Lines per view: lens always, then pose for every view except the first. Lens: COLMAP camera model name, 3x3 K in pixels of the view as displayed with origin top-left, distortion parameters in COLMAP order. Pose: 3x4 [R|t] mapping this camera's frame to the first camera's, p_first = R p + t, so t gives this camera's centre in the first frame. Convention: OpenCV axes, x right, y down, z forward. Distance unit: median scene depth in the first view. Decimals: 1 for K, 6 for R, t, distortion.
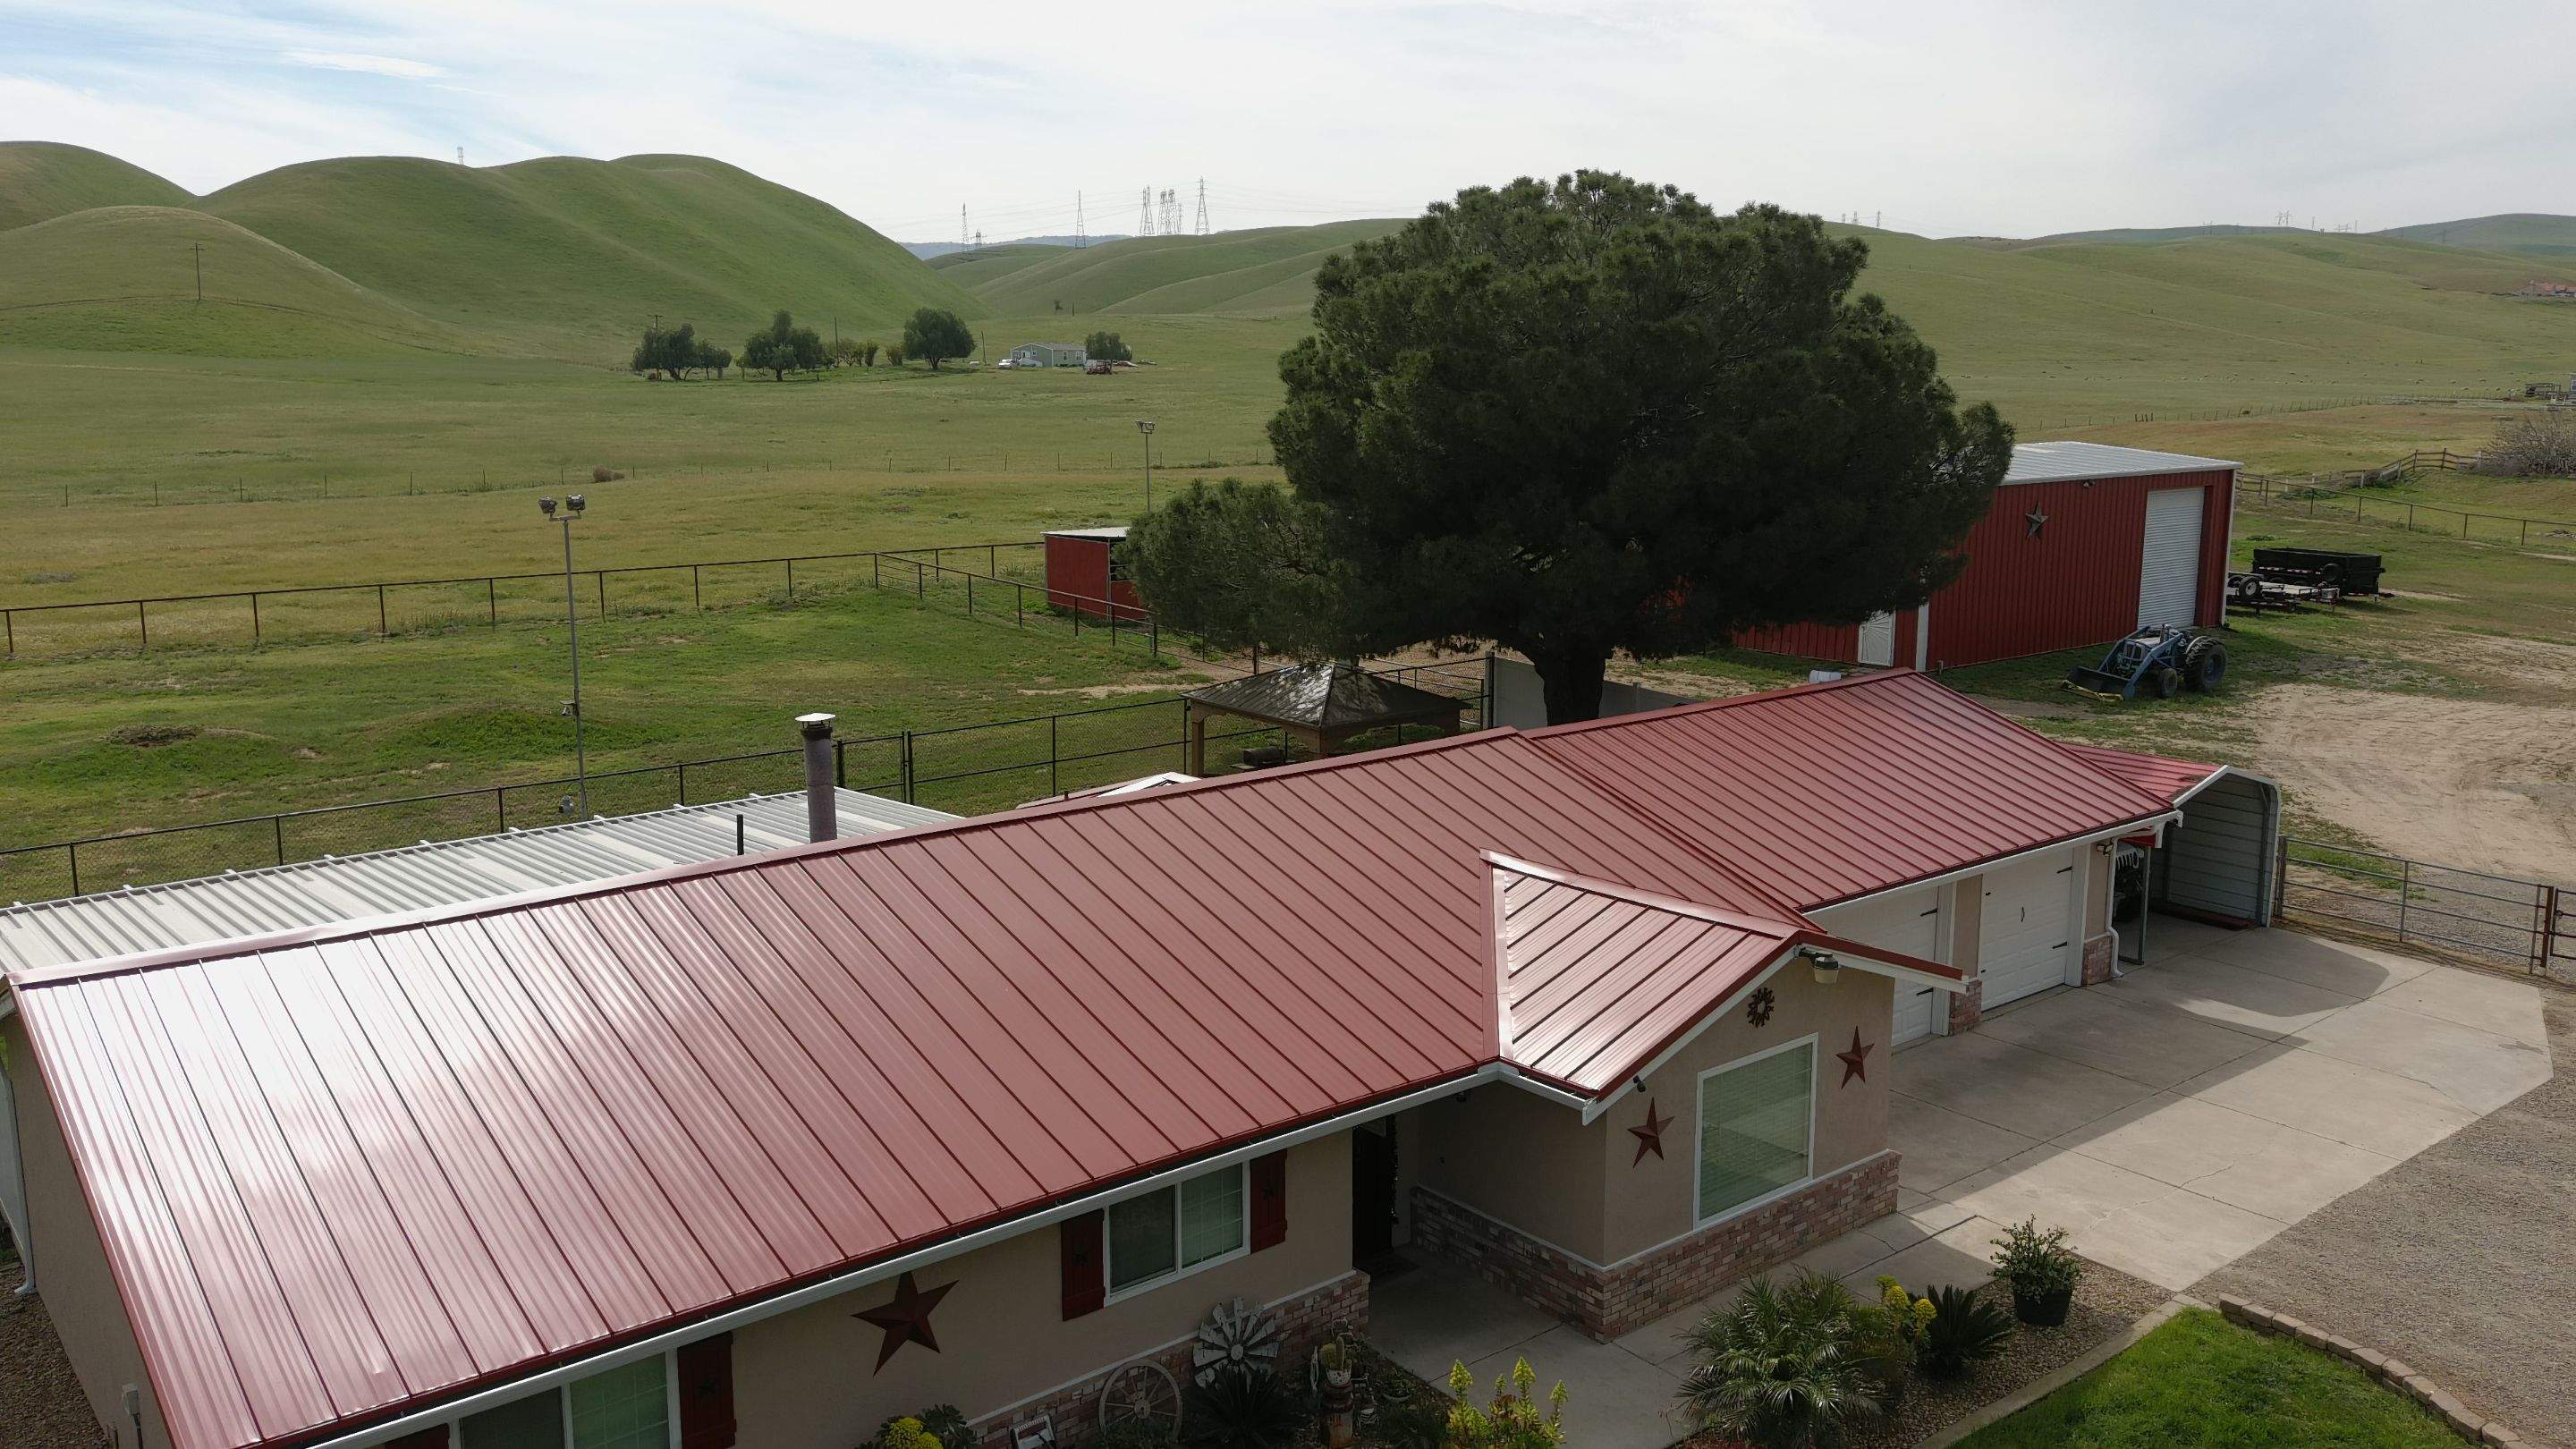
lens RADIAL K [[2009.2, 0, 1276.4], [0, 2009.2, 712.0], [0, 0, 1]] dist [0.056986, -0.077590]
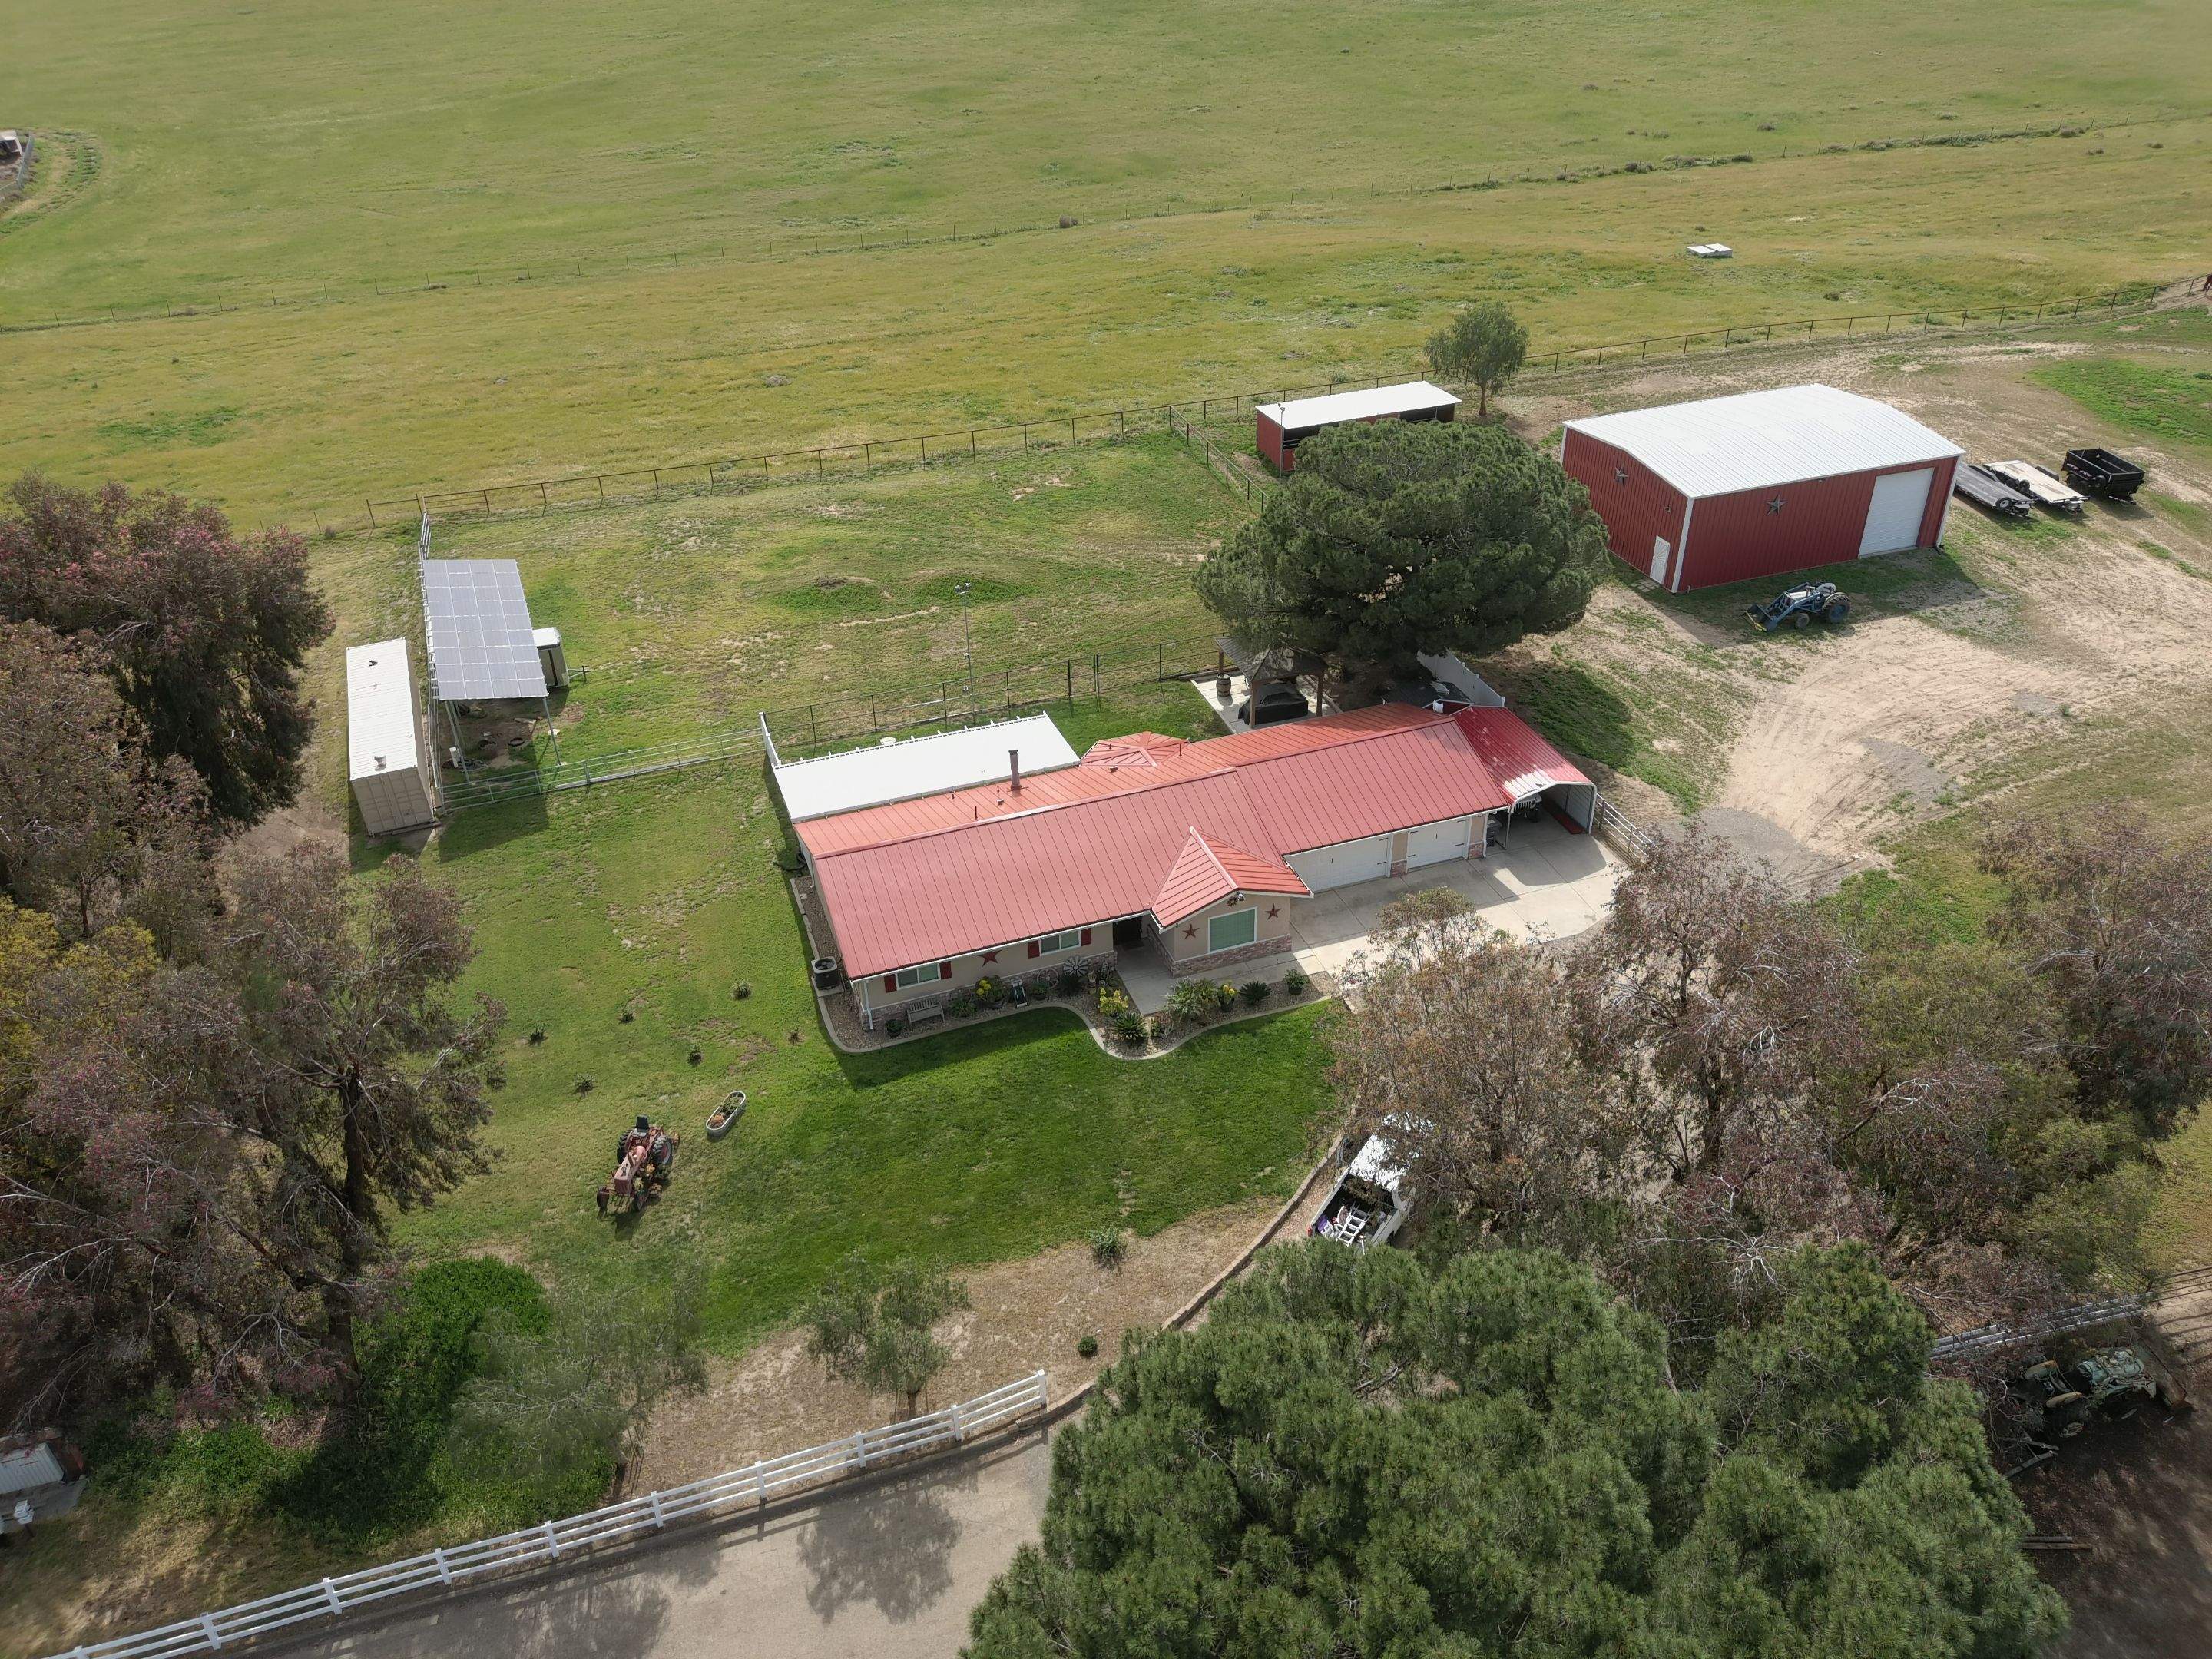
lens RADIAL K [[1659.6, 0, 1078.1], [0, 1659.6, 819.9], [0, 0, 1]] dist [0.058745, -0.076183]
pose [[0.935970, 0.162974, -0.312090, 0.788712], [-0.027005, 0.917037, 0.397888, -1.038156], [0.351043, -0.363983, 0.862720, -1.438091]]
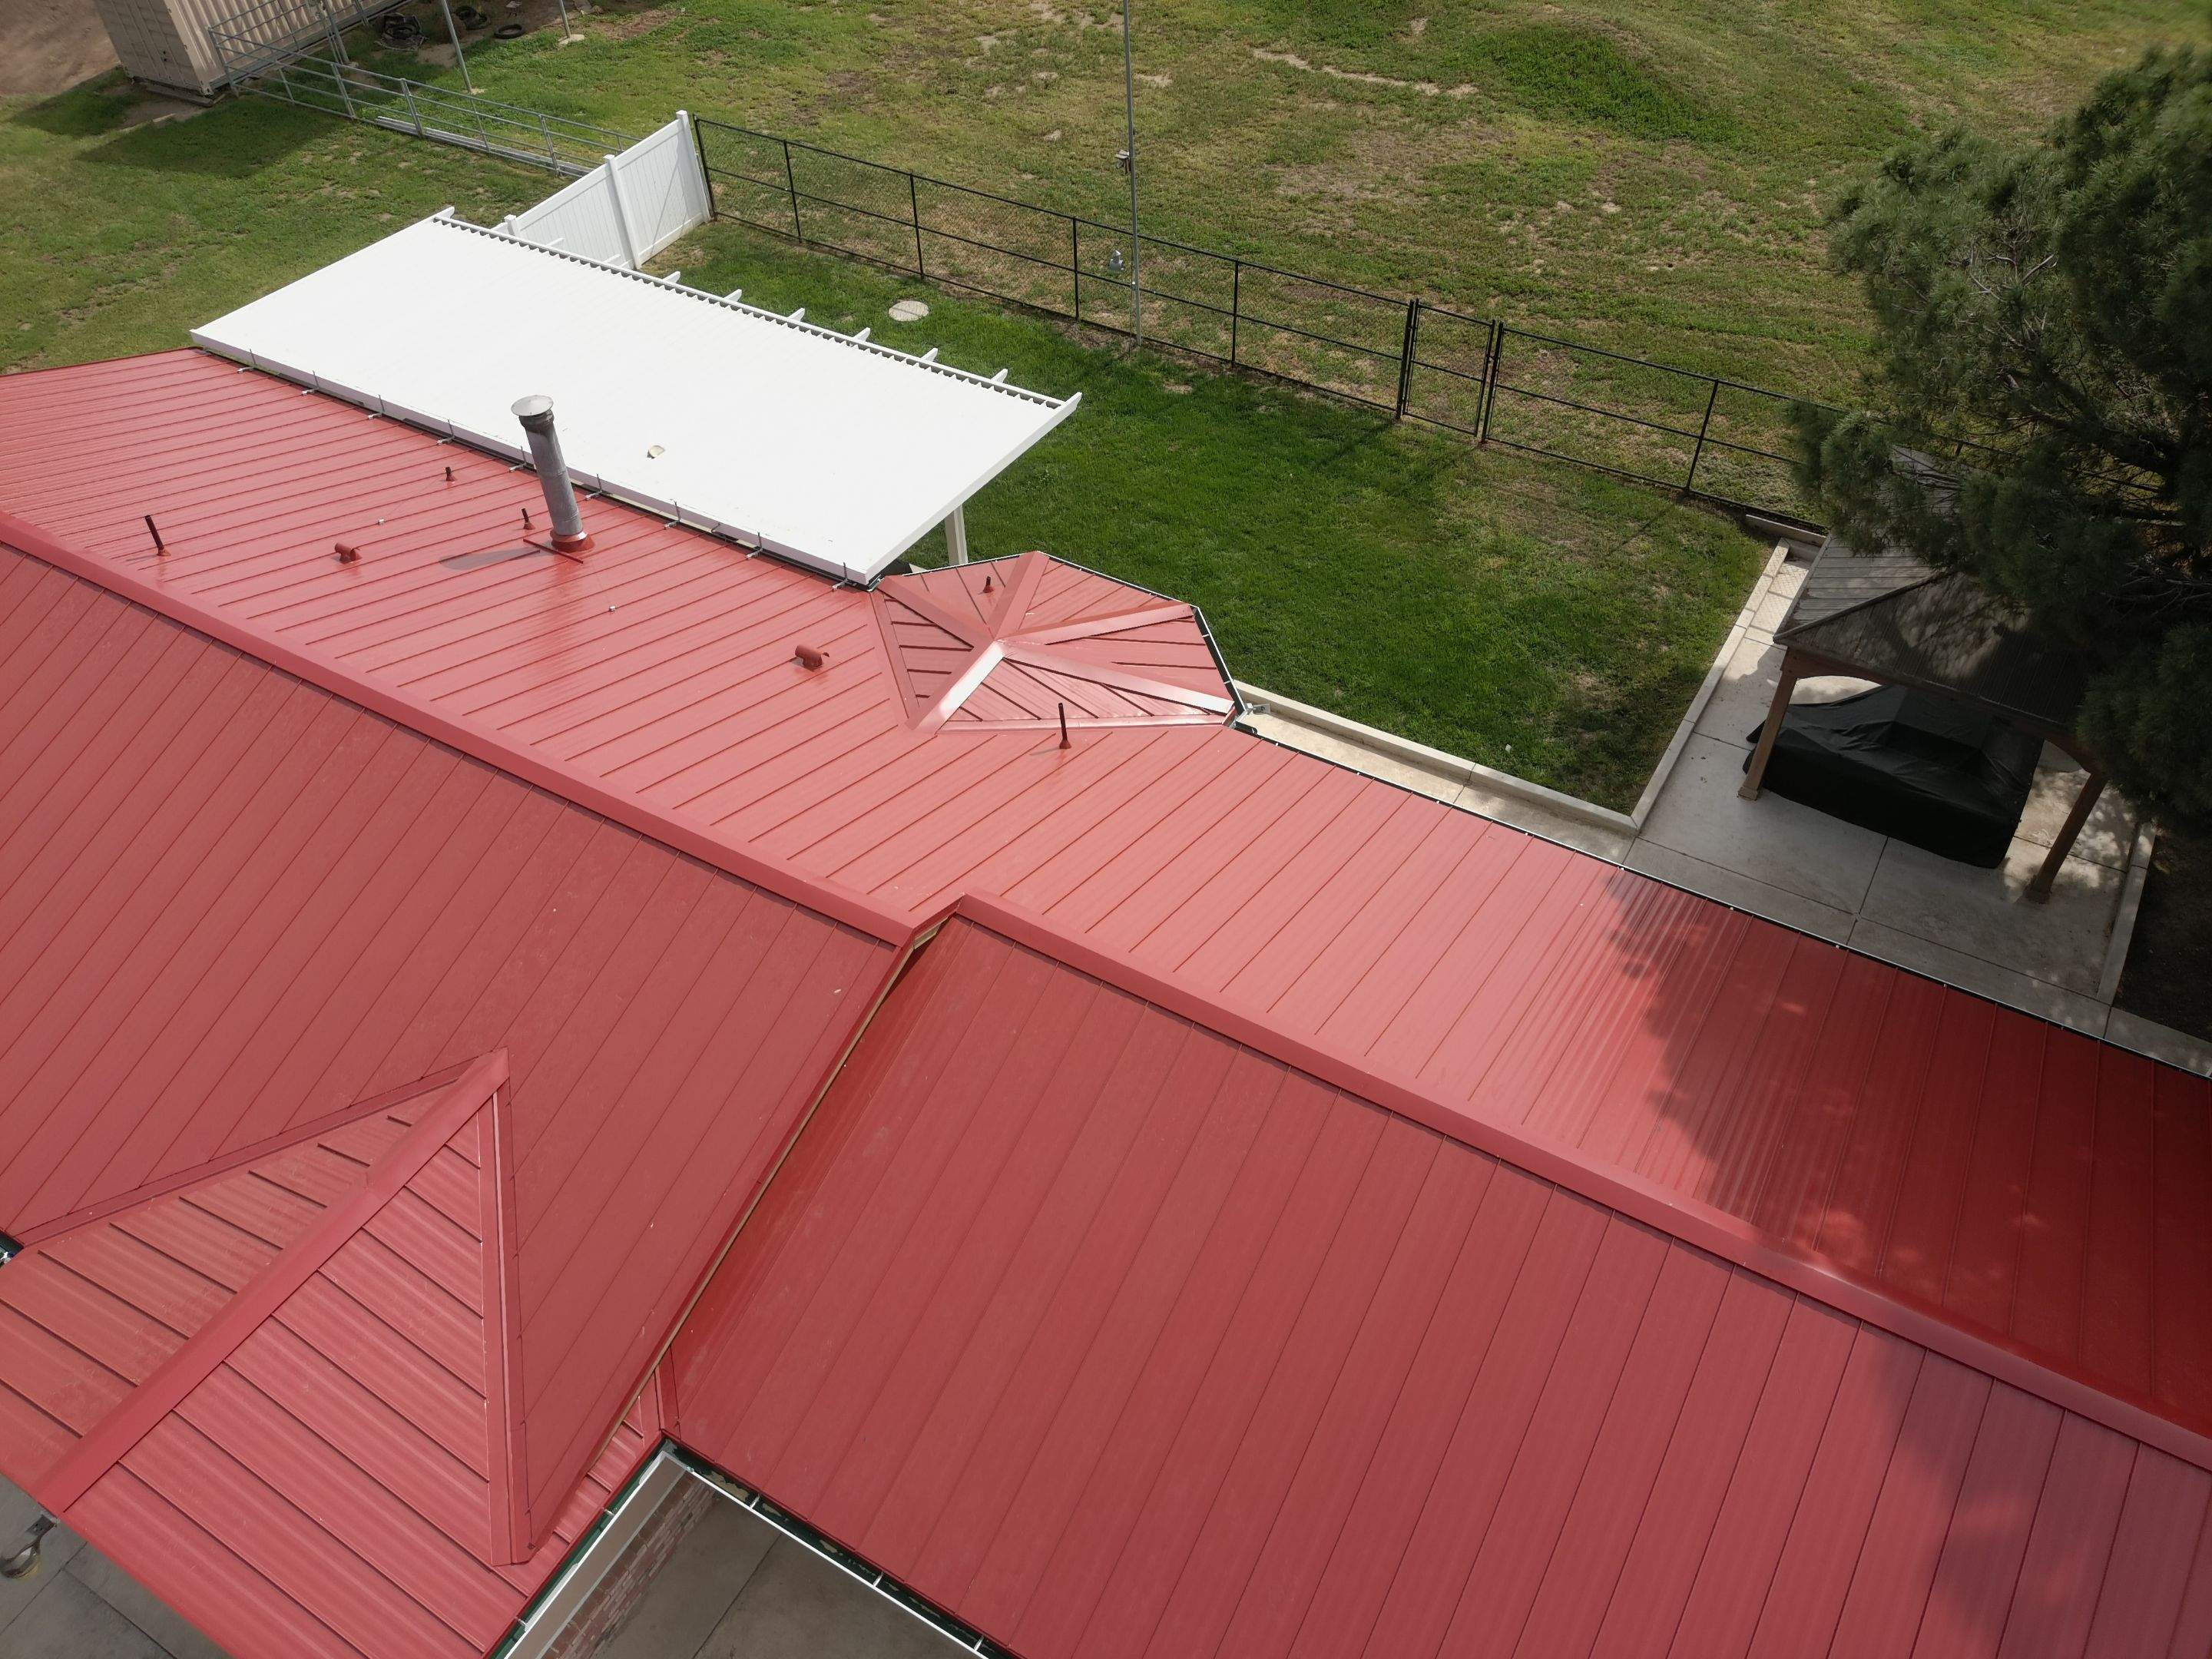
lens RADIAL K [[1659.6, 0, 1094.0], [0, 1659.6, 828.5], [0, 0, 1]] dist [0.058745, -0.076183]
pose [[0.341692, 0.665881, -0.663211, 0.532966], [-0.128348, 0.732136, 0.668957, -0.429840], [0.931007, -0.143455, 0.335630, 1.022636]]
